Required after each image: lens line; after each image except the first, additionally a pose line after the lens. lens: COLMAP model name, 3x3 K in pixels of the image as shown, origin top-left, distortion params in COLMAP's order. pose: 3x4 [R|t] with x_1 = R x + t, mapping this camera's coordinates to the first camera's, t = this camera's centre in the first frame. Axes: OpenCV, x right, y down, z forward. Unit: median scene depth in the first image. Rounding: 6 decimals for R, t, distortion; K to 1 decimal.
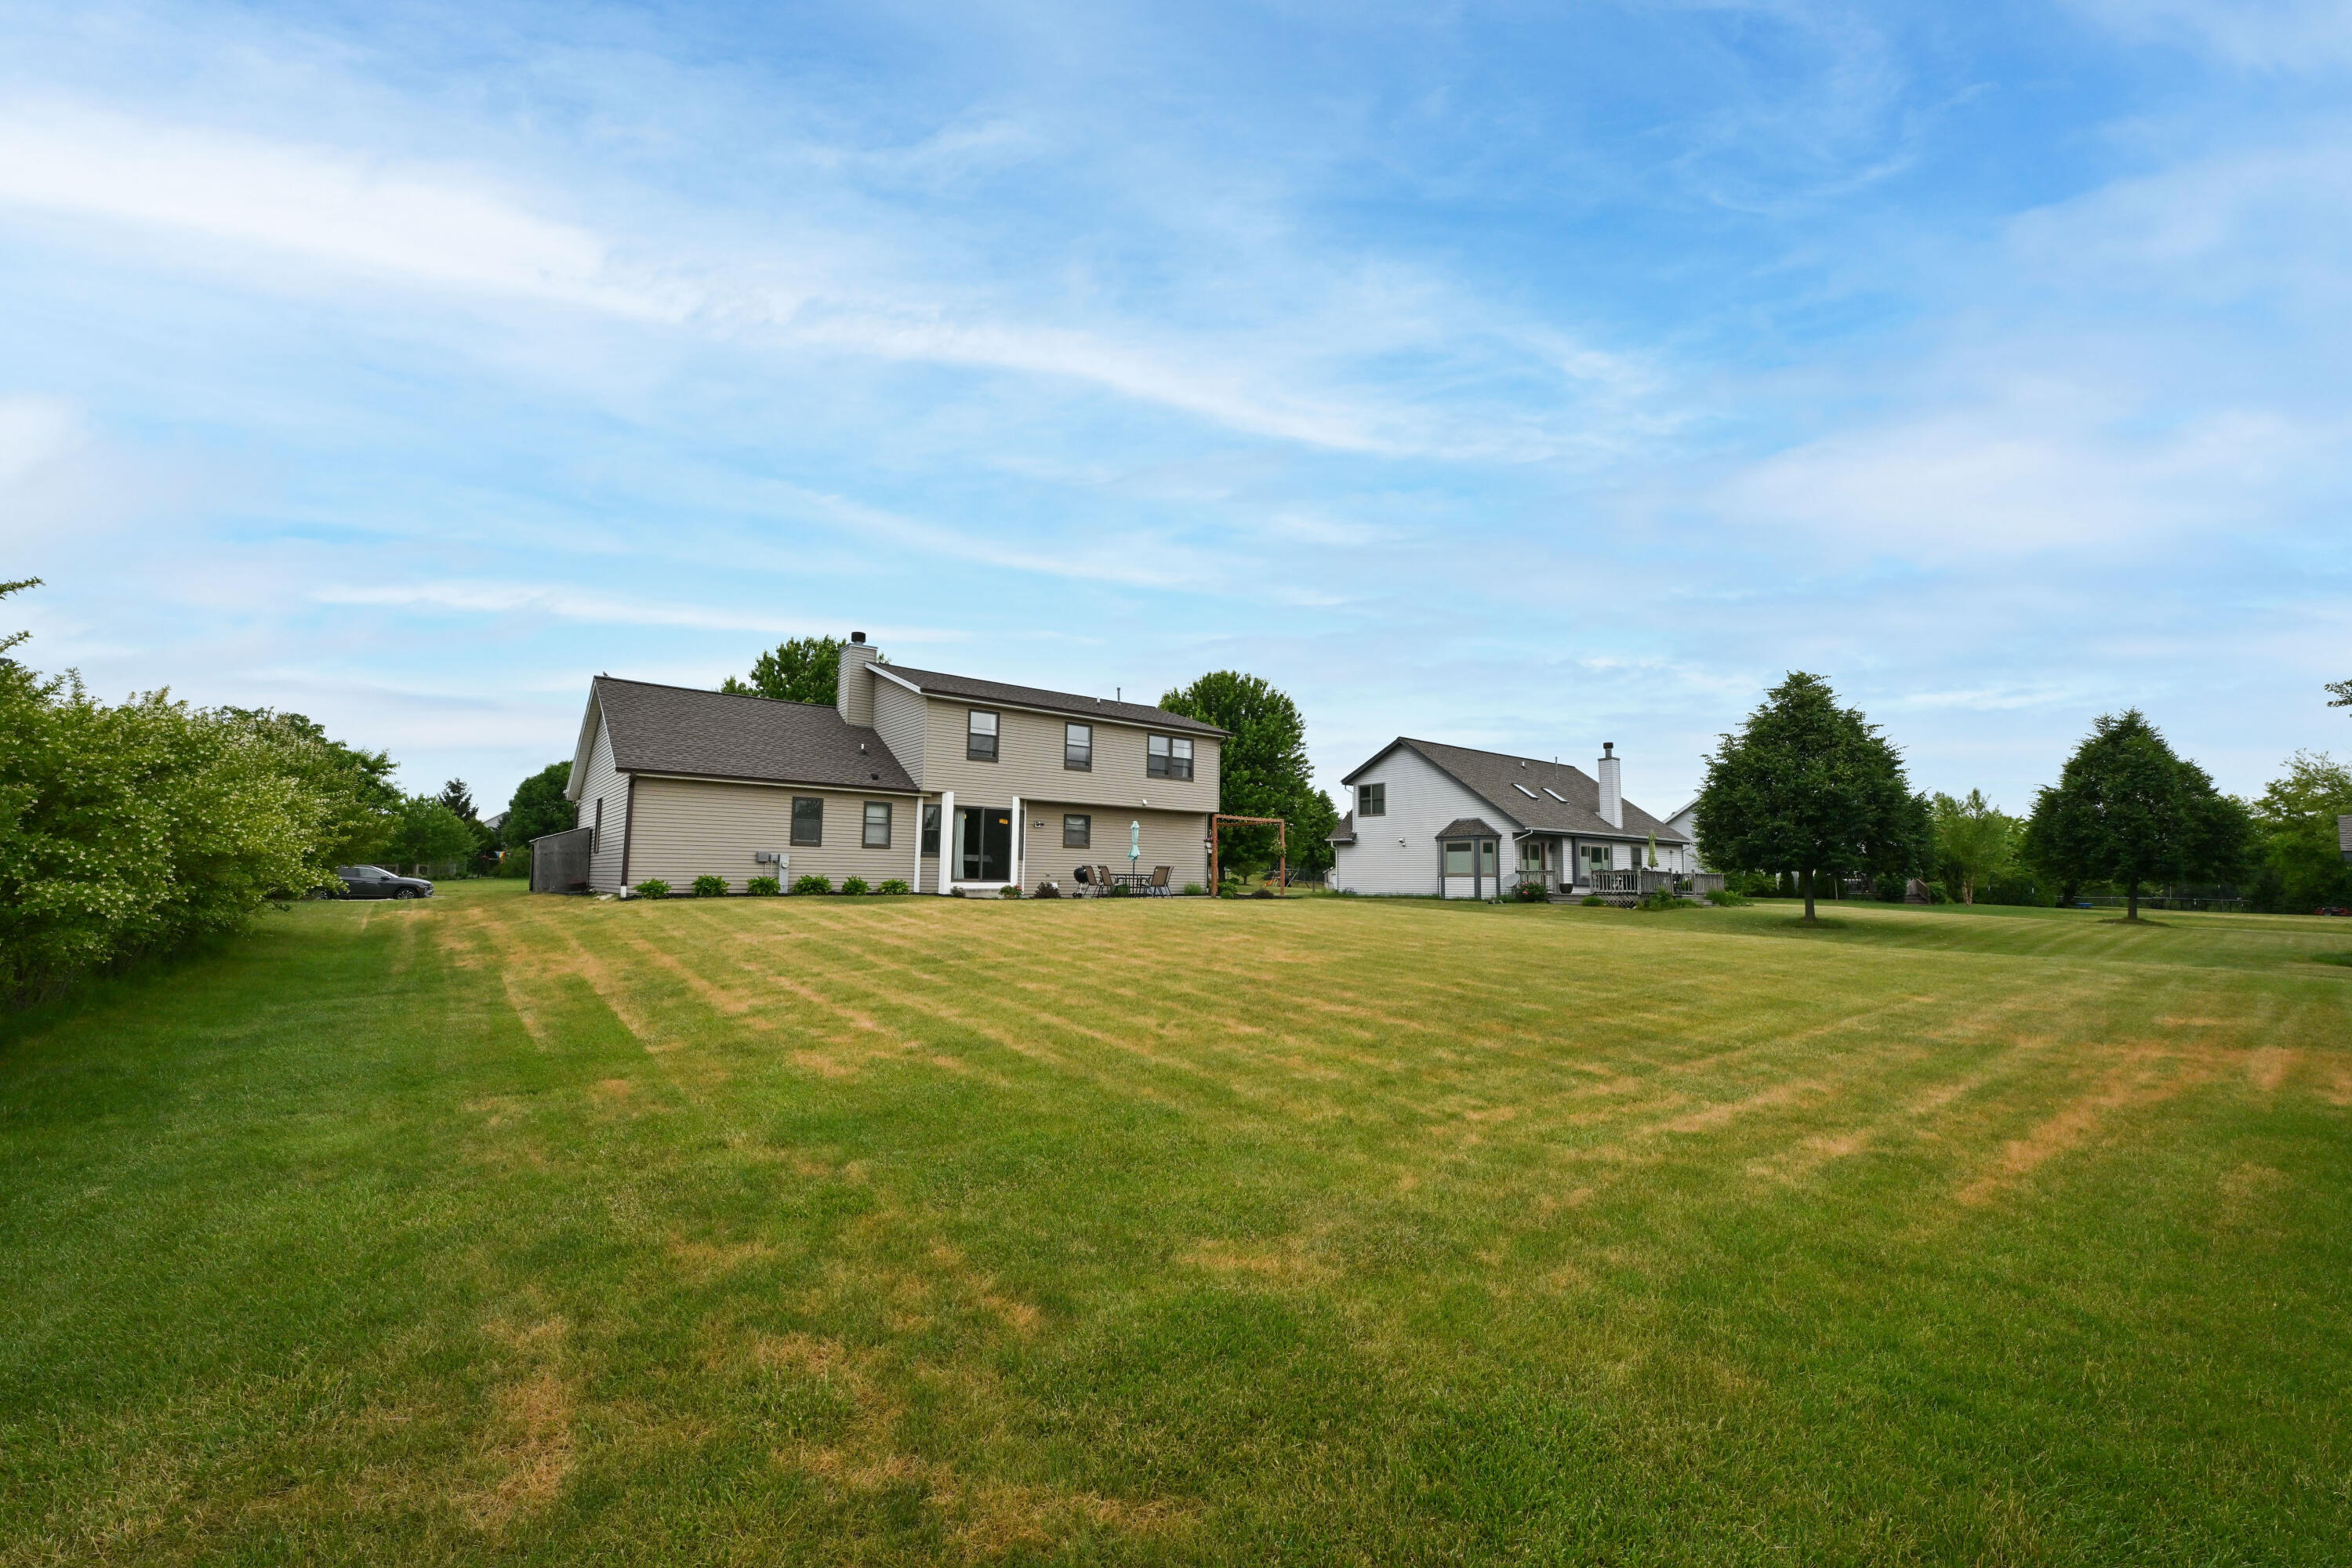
lens RADIAL K [[927.0, 0, 1177.0], [0, 927.0, 797.3], [0, 0, 1]] dist [0.001328, -0.000105]
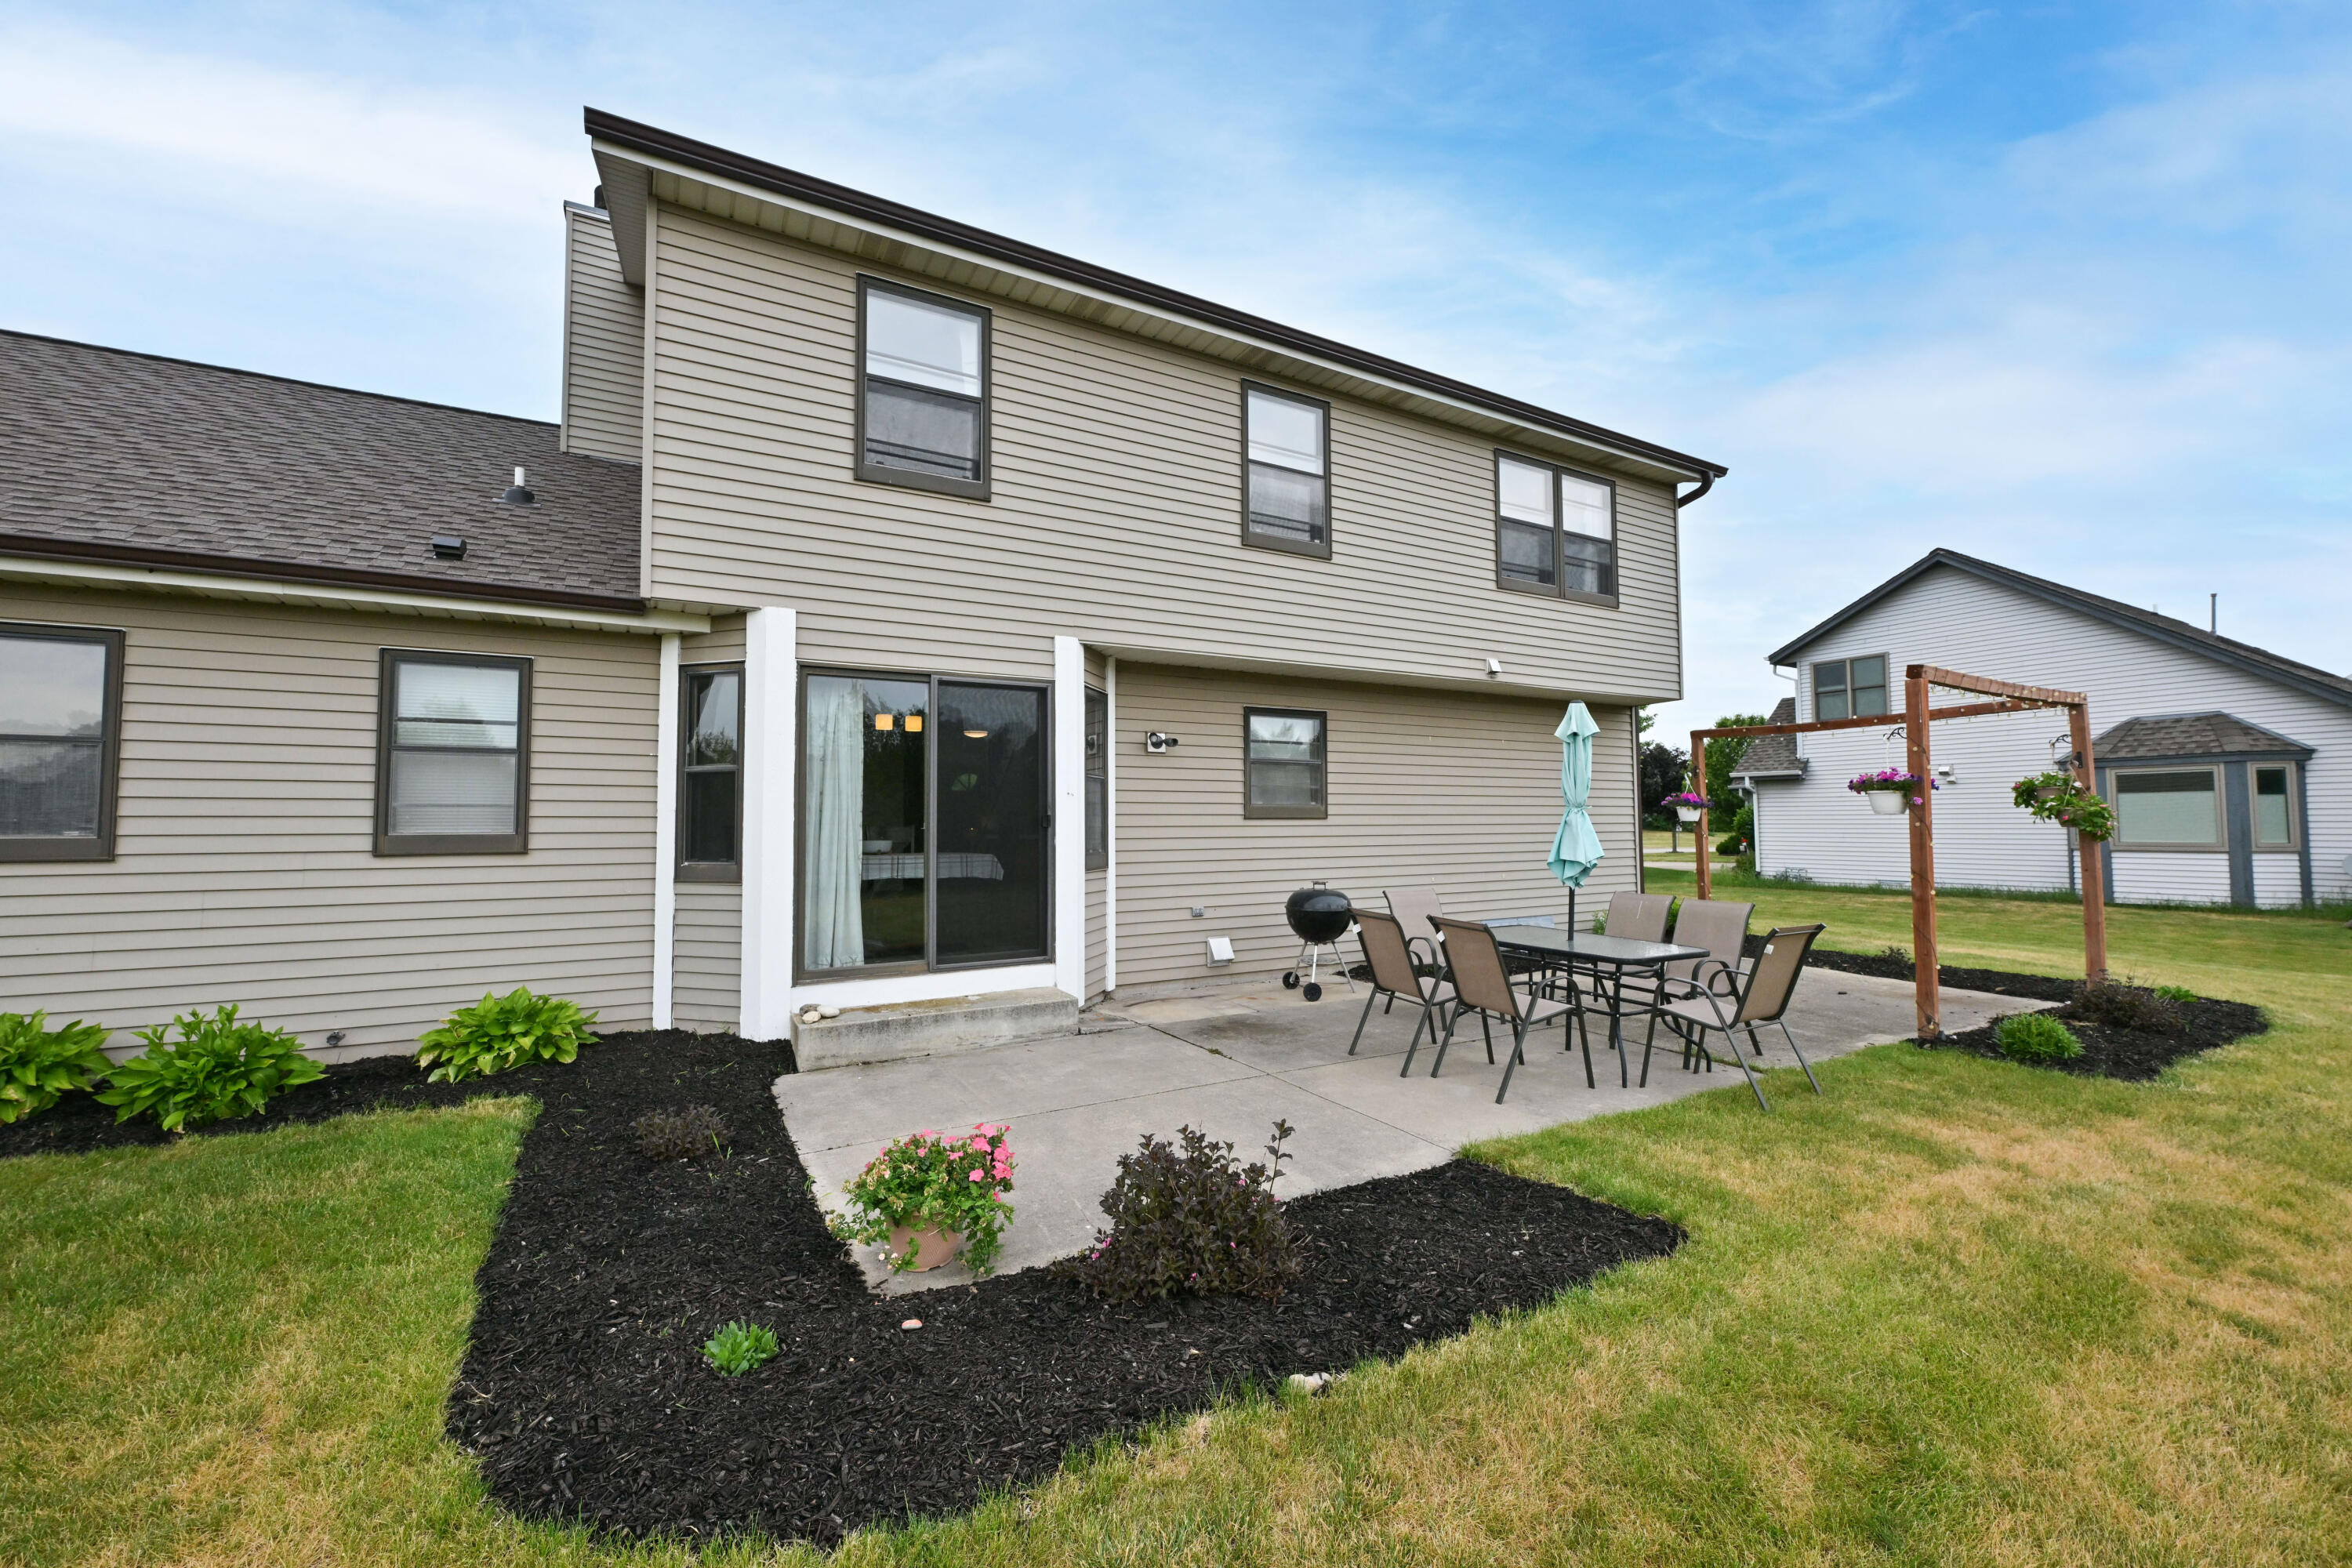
lens RADIAL K [[927.0, 0, 1173.6], [0, 927.0, 781.2], [0, 0, 1]] dist [0.001328, -0.000105]
pose [[0.986283, -0.026130, -0.162983, -0.100061], [0.033208, 0.998613, 0.040857, 0.030254], [0.161690, -0.045709, 0.985783, 0.730071]]
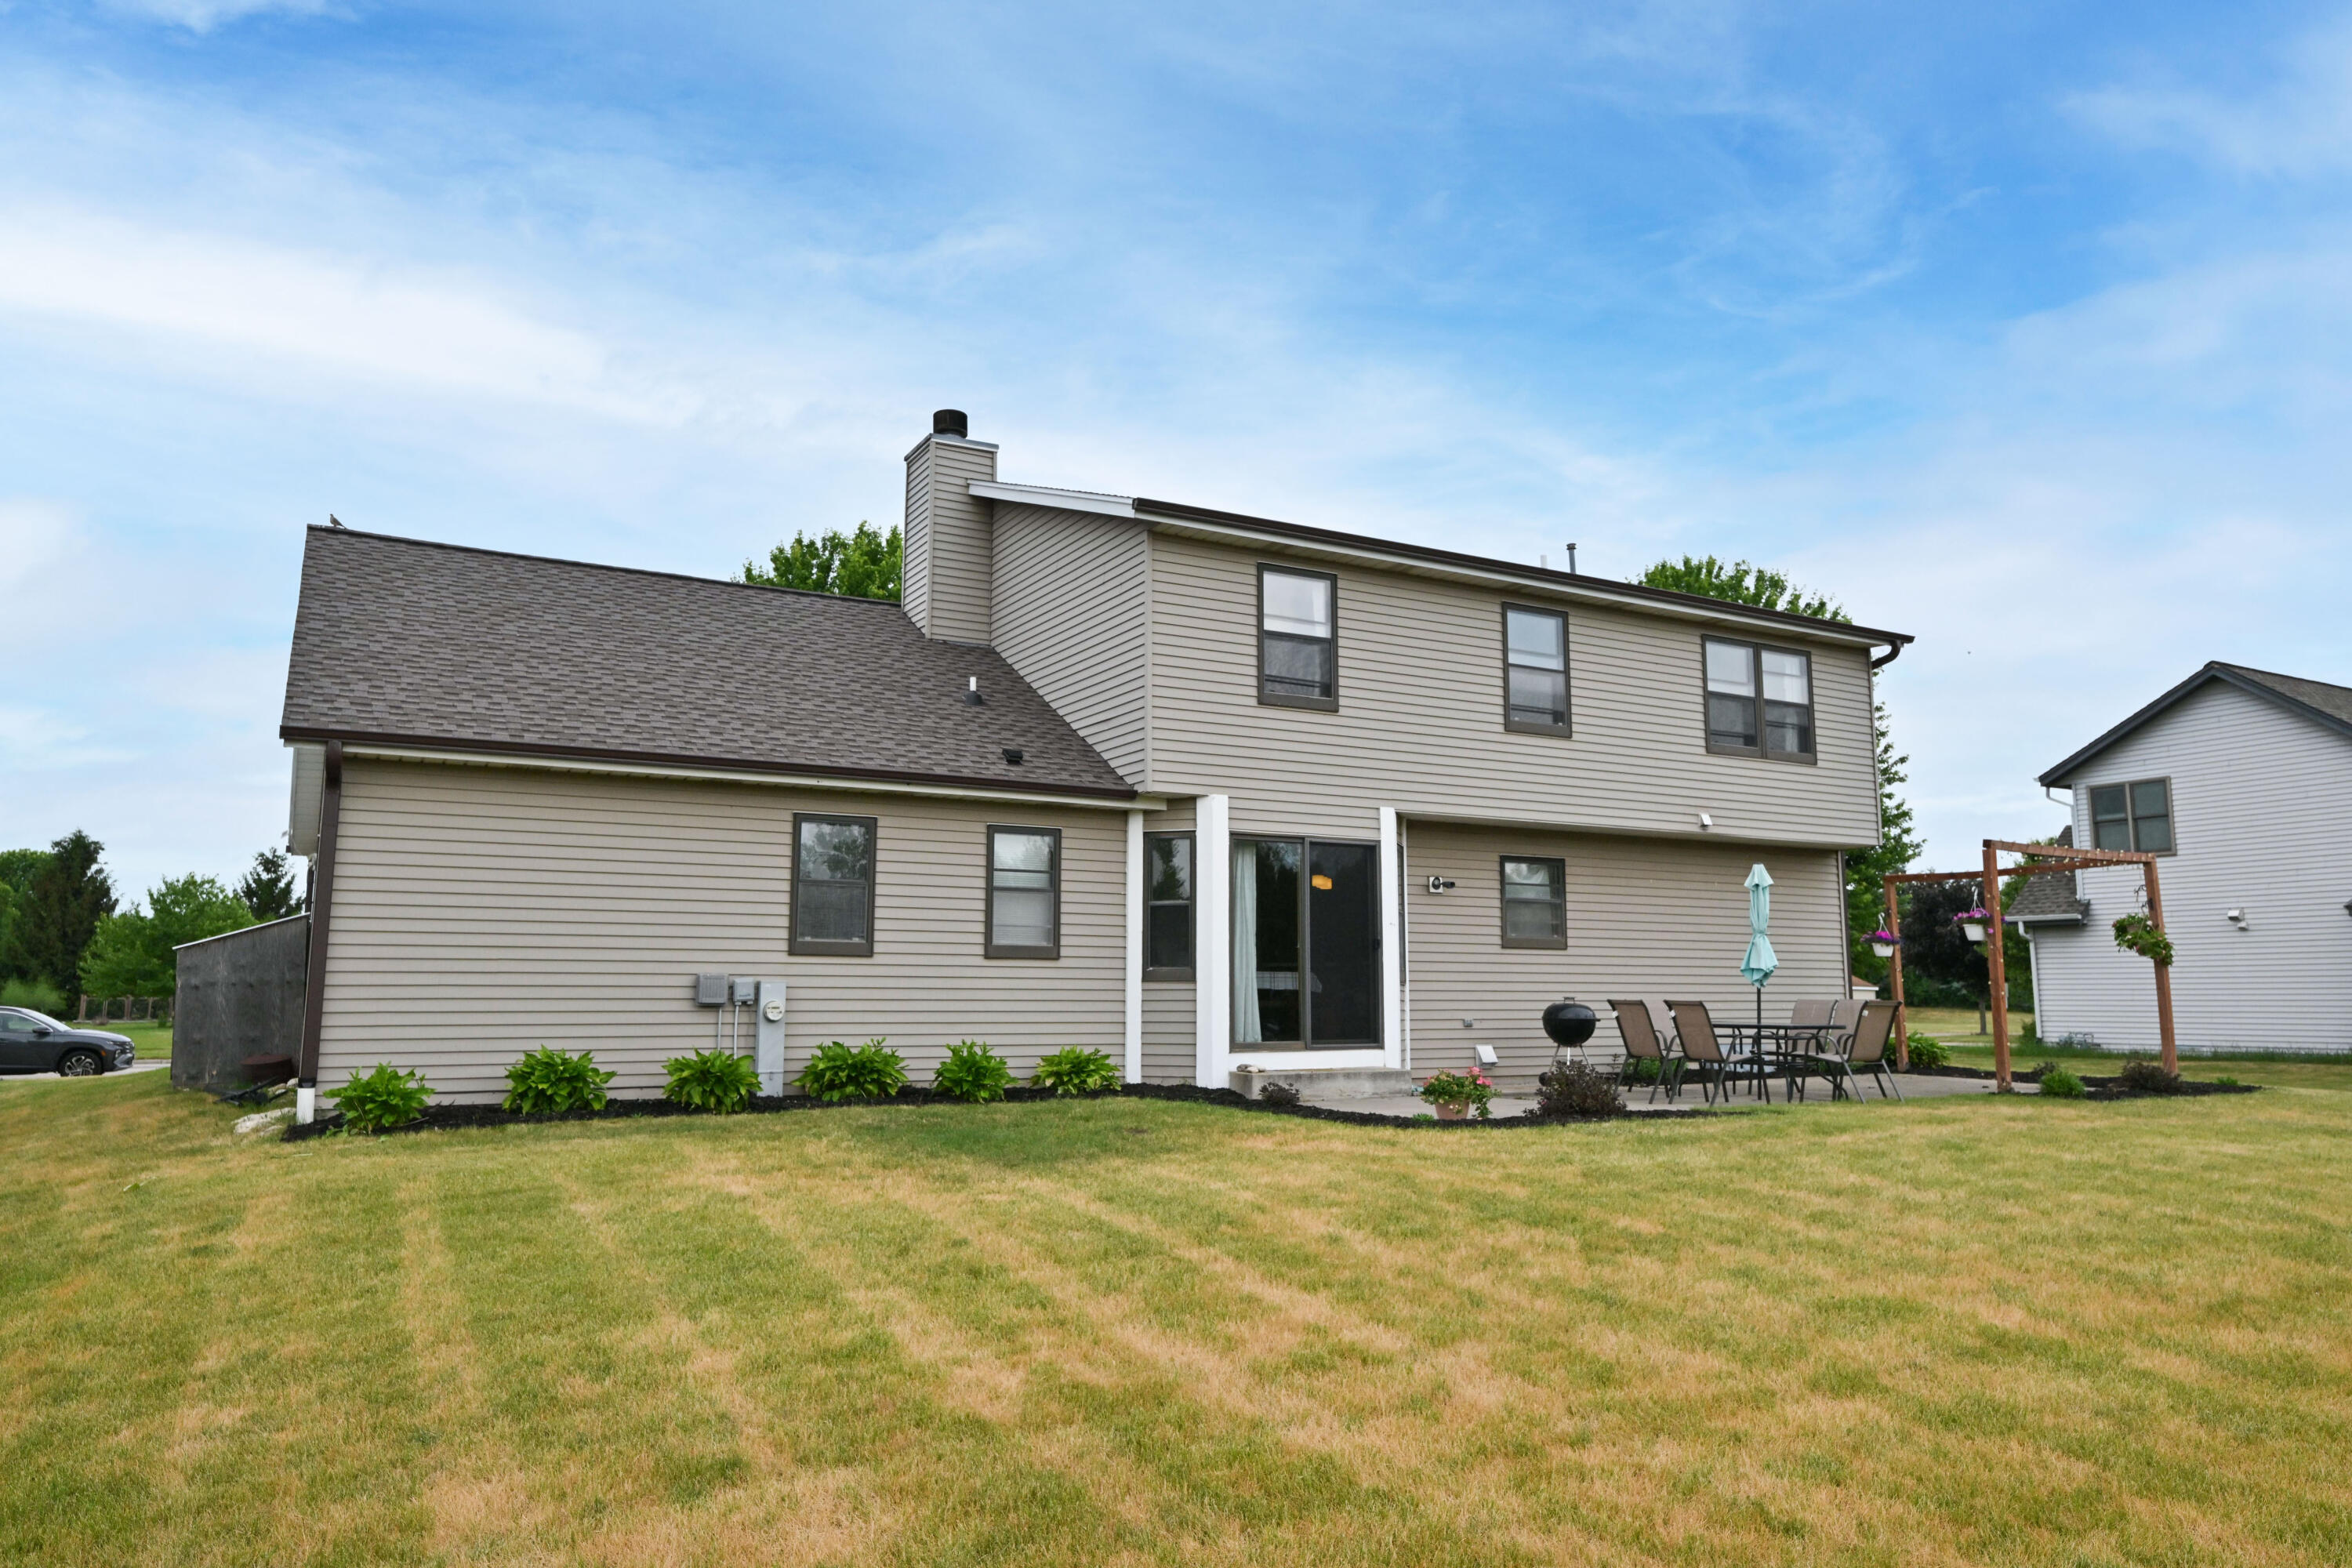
lens RADIAL K [[1565.6, 0, 1175.1], [0, 1565.6, 785.8], [0, 0, 1]] dist [-0.001589, 0.001647]
pose [[0.986107, -0.033951, -0.162603, -0.153520], [0.026049, 0.998385, -0.050488, 0.019083], [0.164054, 0.045551, 0.985399, 0.384009]]
